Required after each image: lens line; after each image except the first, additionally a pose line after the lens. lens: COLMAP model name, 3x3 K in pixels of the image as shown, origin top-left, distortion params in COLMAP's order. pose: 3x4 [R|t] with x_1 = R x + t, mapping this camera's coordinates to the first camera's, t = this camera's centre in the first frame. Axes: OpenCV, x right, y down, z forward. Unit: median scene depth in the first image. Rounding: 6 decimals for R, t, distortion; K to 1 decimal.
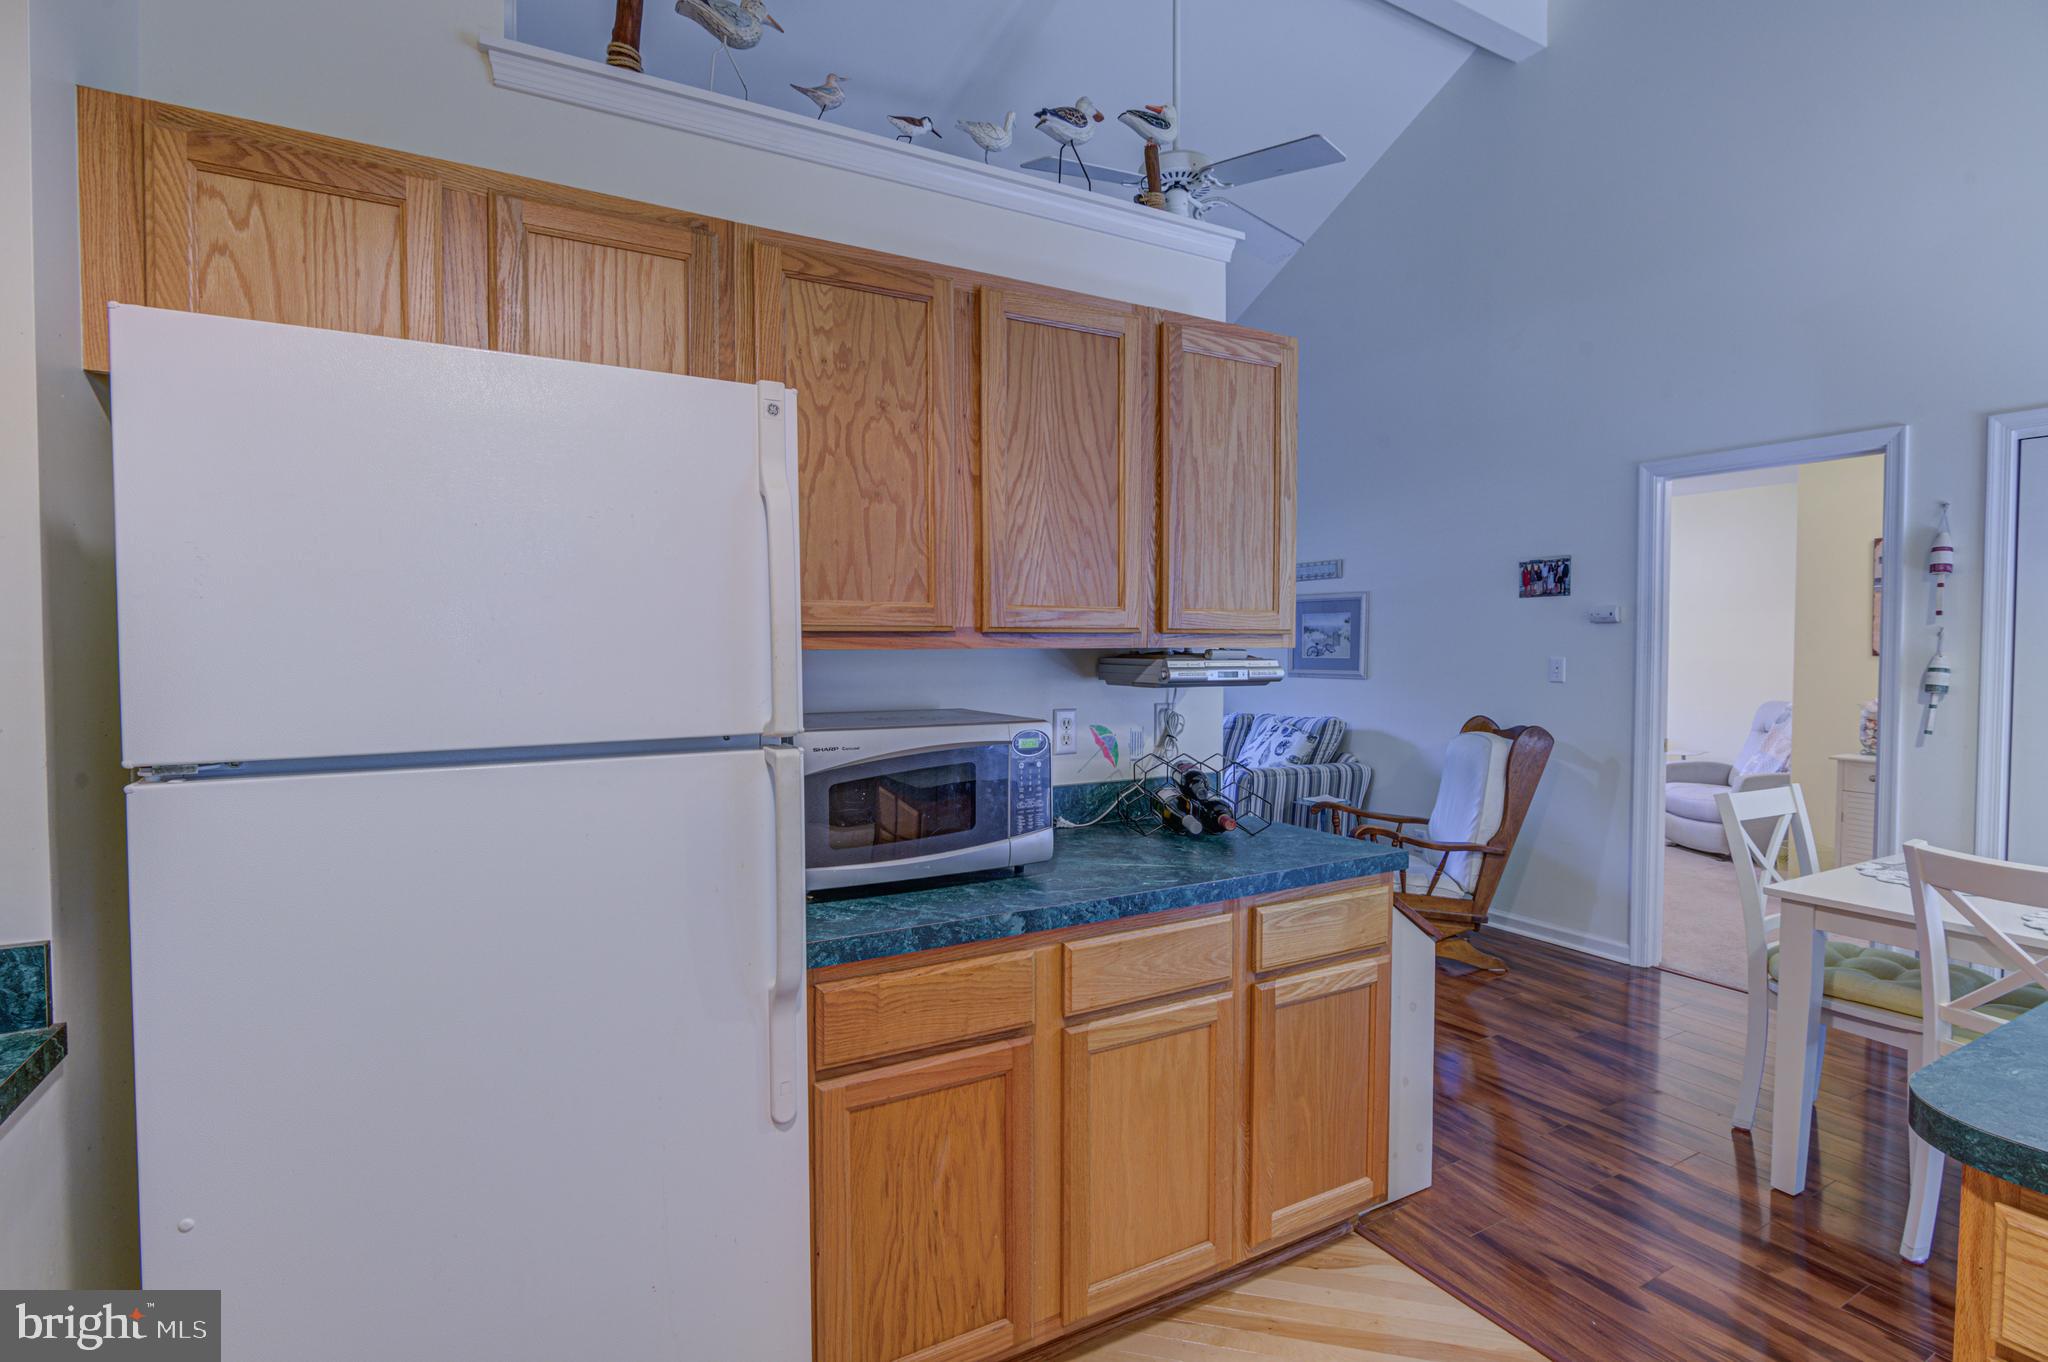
lens RADIAL K [[990.7, 0, 1019.5], [0, 990.7, 677.4], [0, 0, 1]] dist [-0.009271, -0.000770]
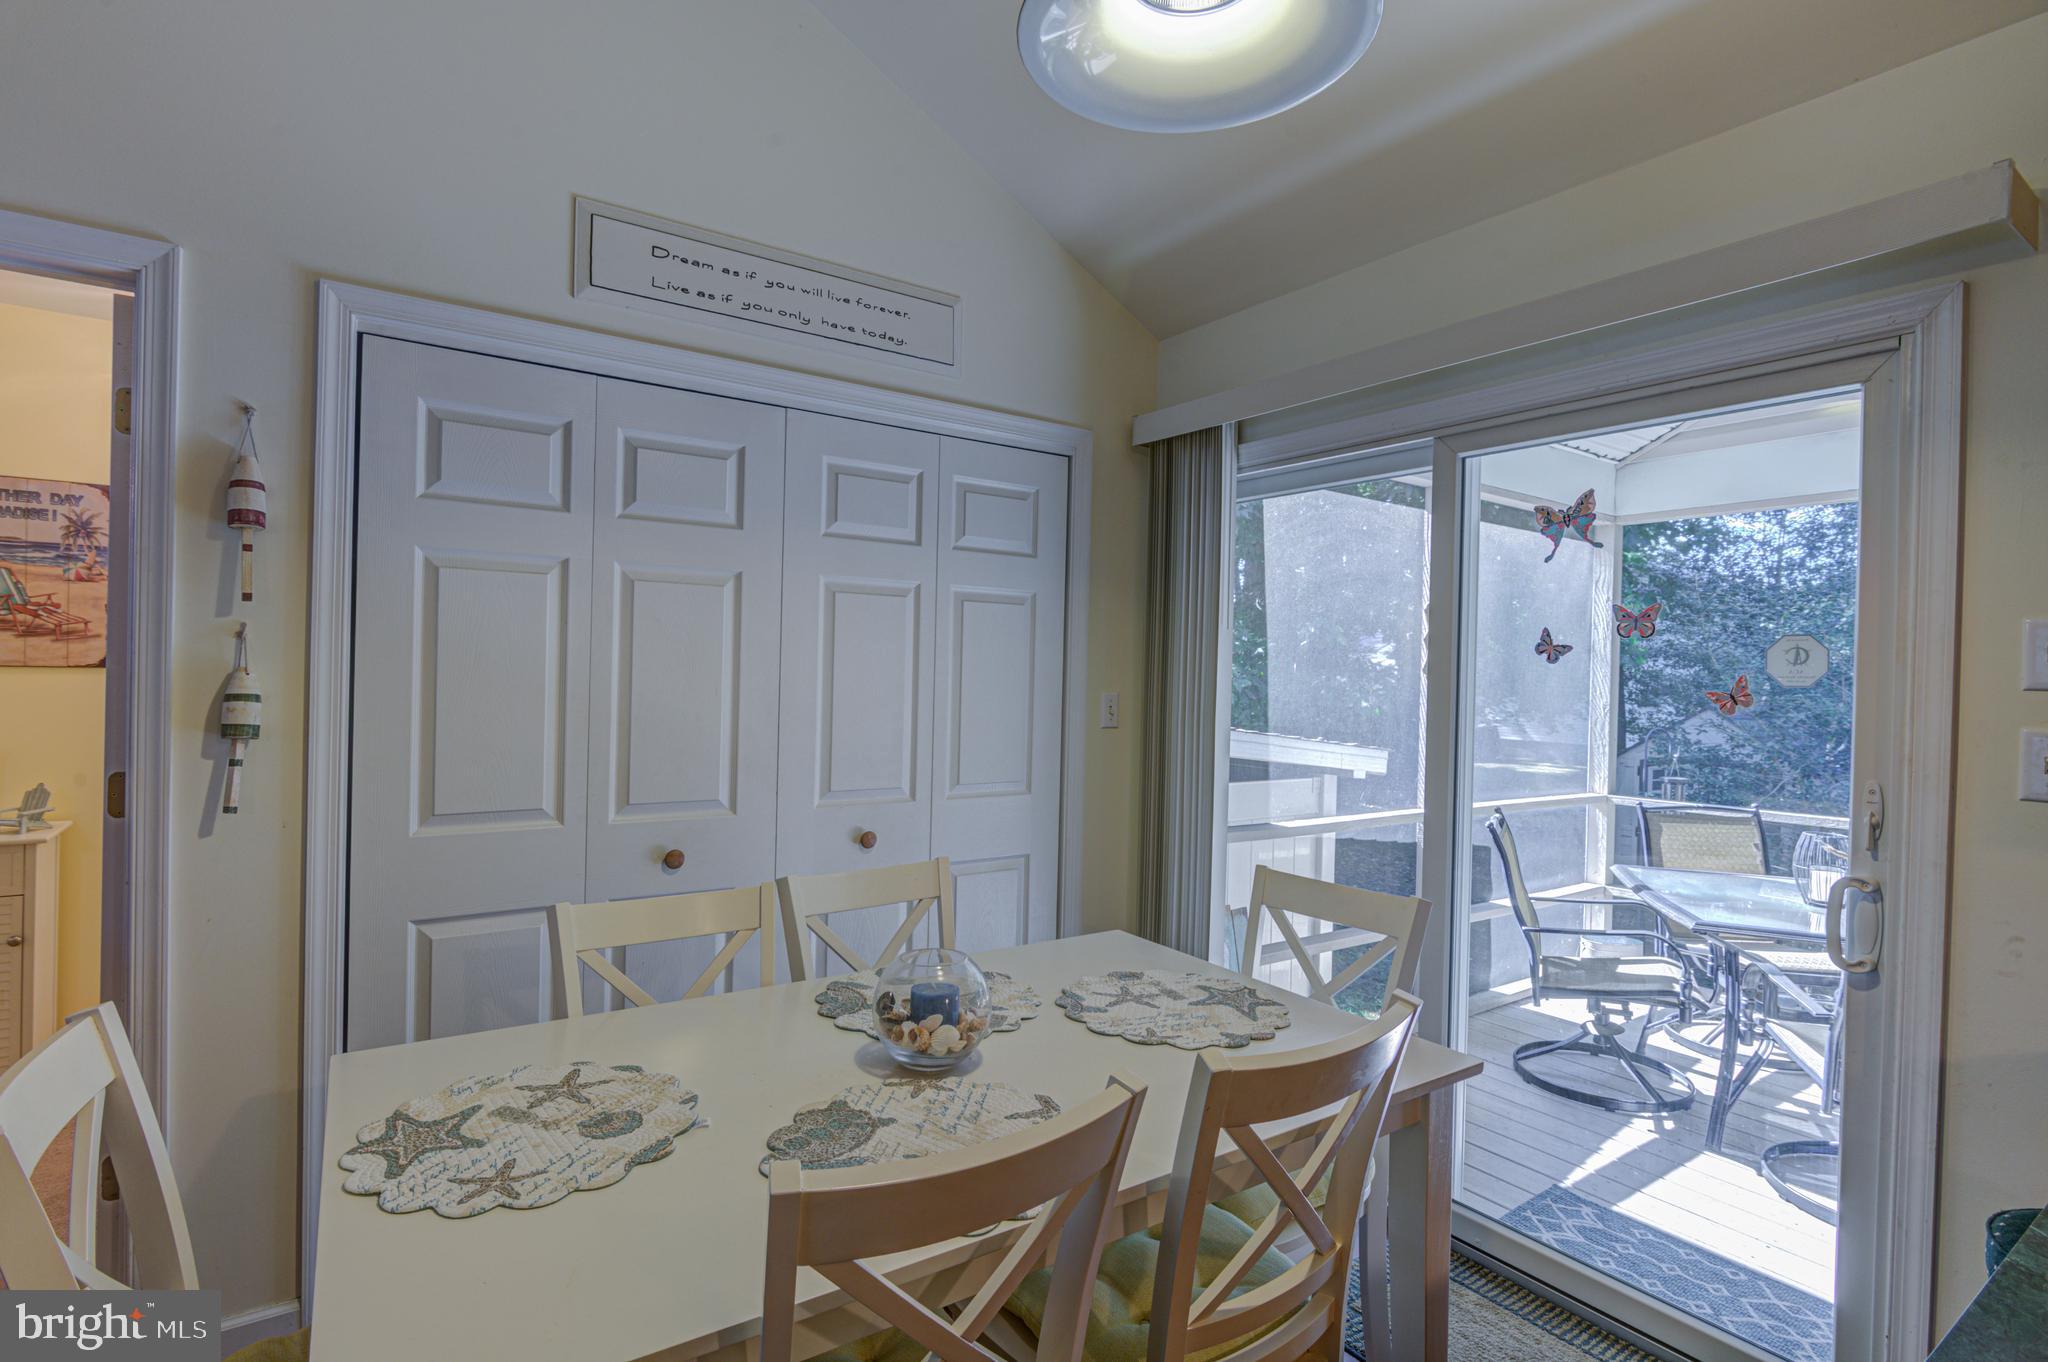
lens RADIAL K [[990.7, 0, 1024.2], [0, 990.7, 675.4], [0, 0, 1]] dist [-0.009271, -0.000770]
pose [[-0.087135, -0.005385, 0.996182, 0.468301], [0.010995, 0.999919, 0.006367, -0.026822], [-0.996136, 0.011507, -0.087068, 0.850127]]
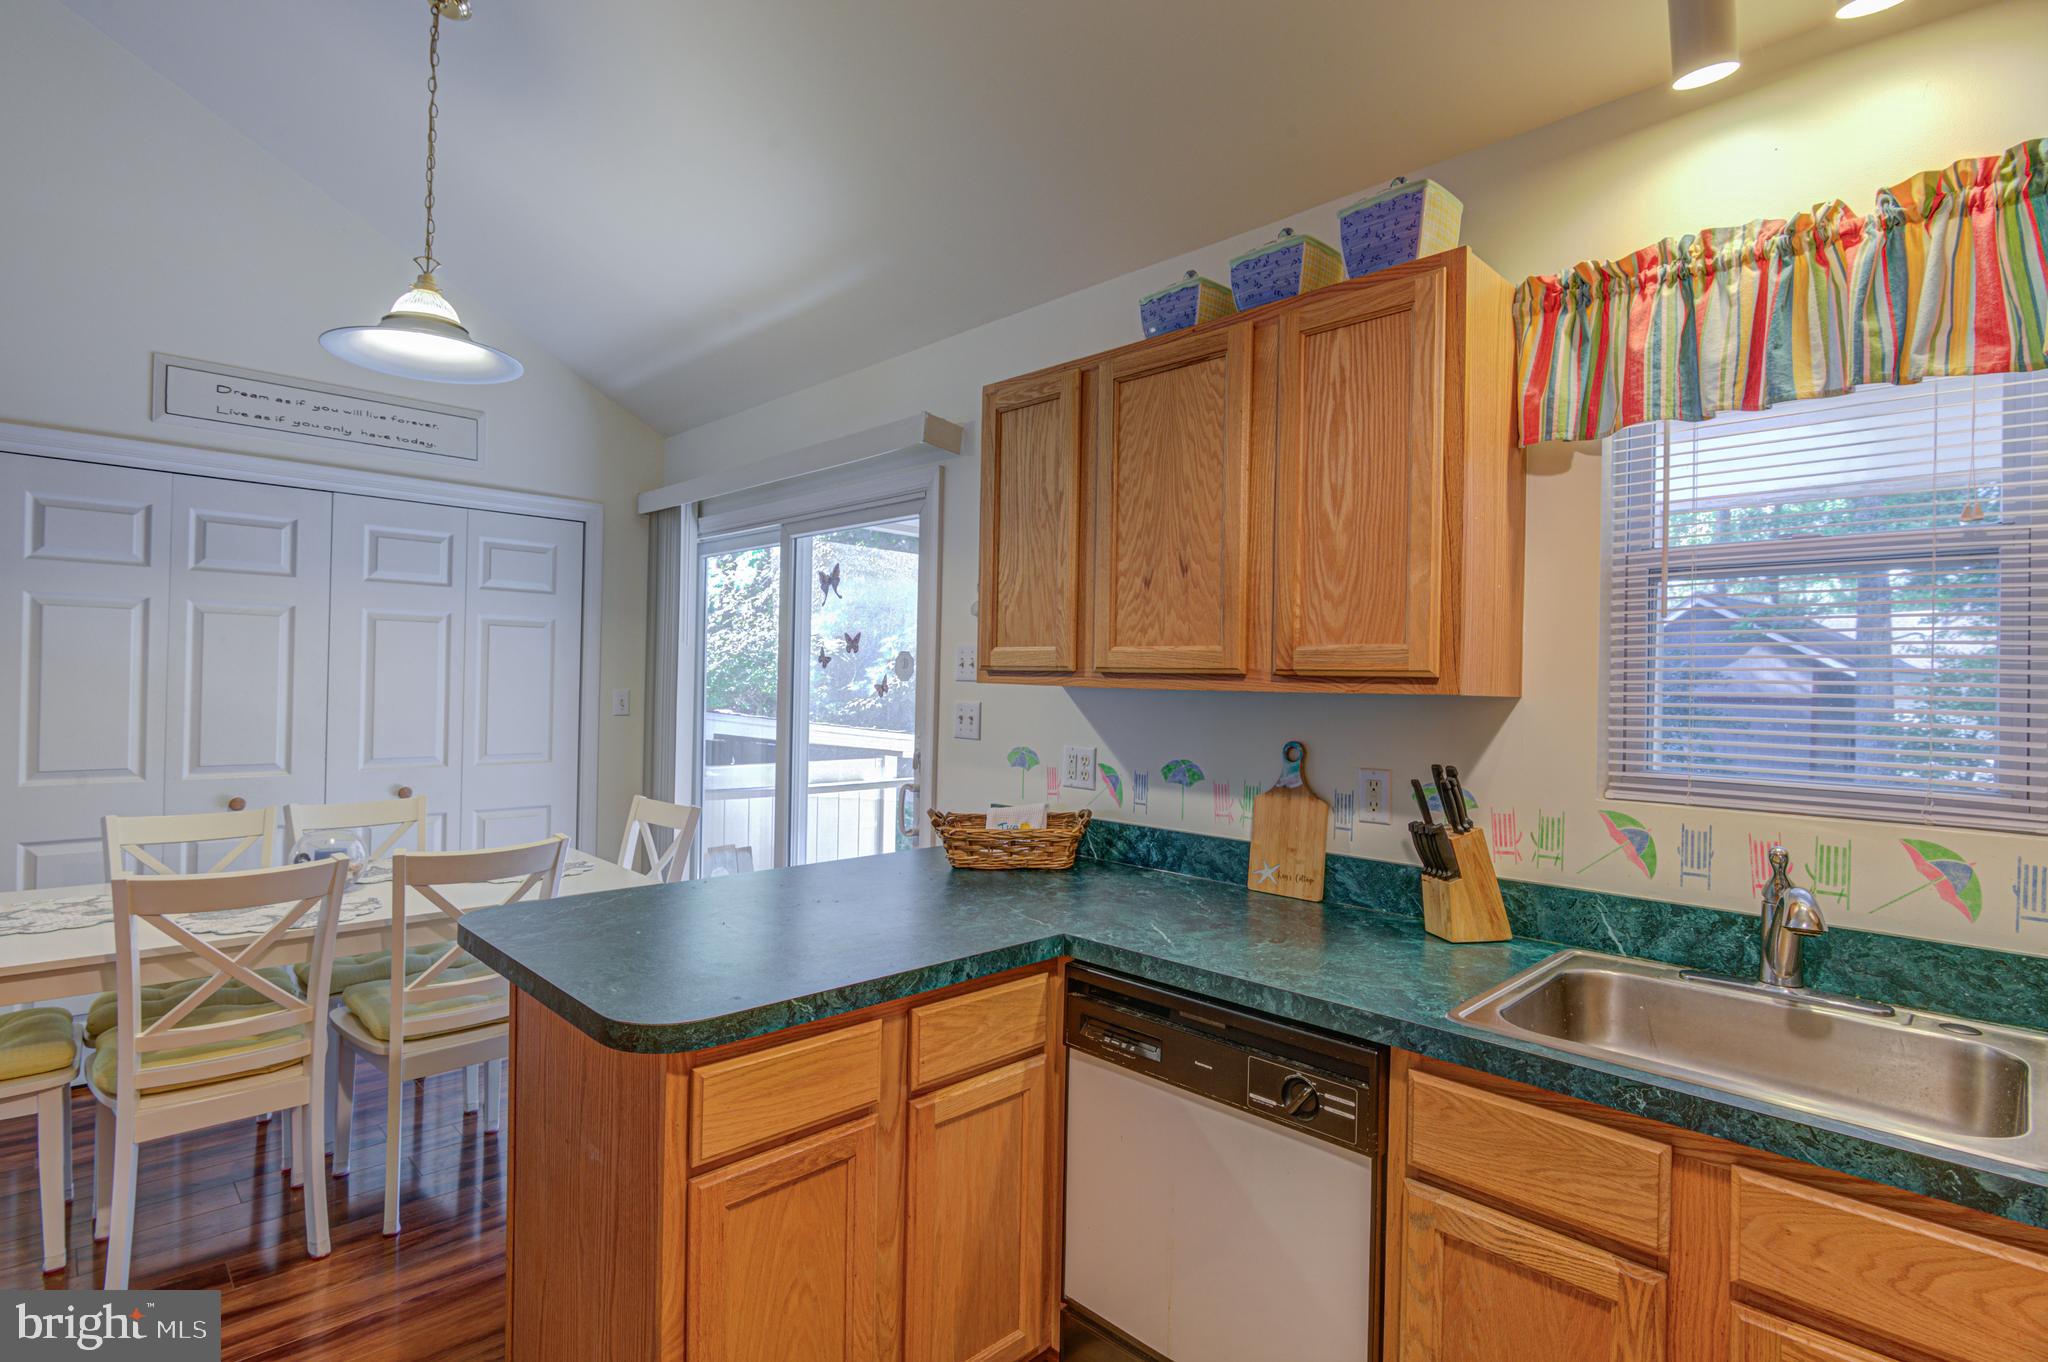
lens RADIAL K [[990.7, 0, 1024.4], [0, 990.7, 675.7], [0, 0, 1]] dist [-0.009271, -0.000770]
pose [[-0.256240, 0.002154, 0.966611, -0.211044], [0.013935, 0.999902, 0.001465, -0.013033], [-0.966513, 0.013846, -0.256245, 0.359935]]
